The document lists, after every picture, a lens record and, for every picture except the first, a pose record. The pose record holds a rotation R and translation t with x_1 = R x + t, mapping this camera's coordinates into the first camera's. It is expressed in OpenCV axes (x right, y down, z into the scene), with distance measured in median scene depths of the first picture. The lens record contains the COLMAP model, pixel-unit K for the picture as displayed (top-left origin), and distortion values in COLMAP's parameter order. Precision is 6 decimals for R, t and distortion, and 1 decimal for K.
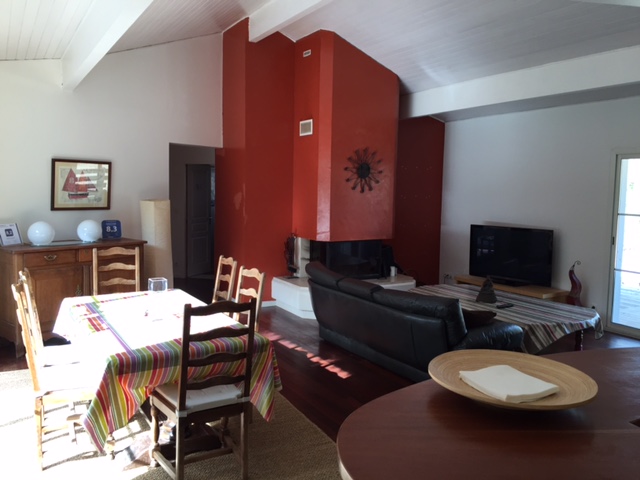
lens RADIAL K [[548.5, 0, 321.3], [0, 548.5, 229.4], [0, 0, 1]] dist [0.094182, -0.128586]
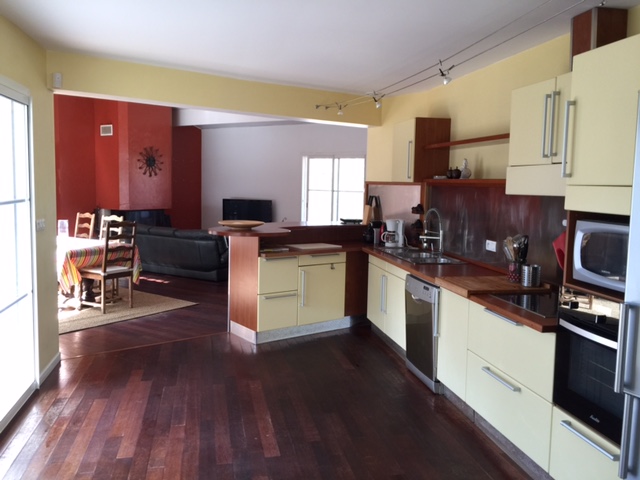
lens RADIAL K [[548.5, 0, 321.3], [0, 548.5, 229.4], [0, 0, 1]] dist [0.094182, -0.128586]
pose [[0.894594, -0.037177, 0.445330, -0.180905], [0.028709, 0.999256, 0.025747, 0.048556], [-0.445956, -0.010248, 0.894996, -0.527757]]
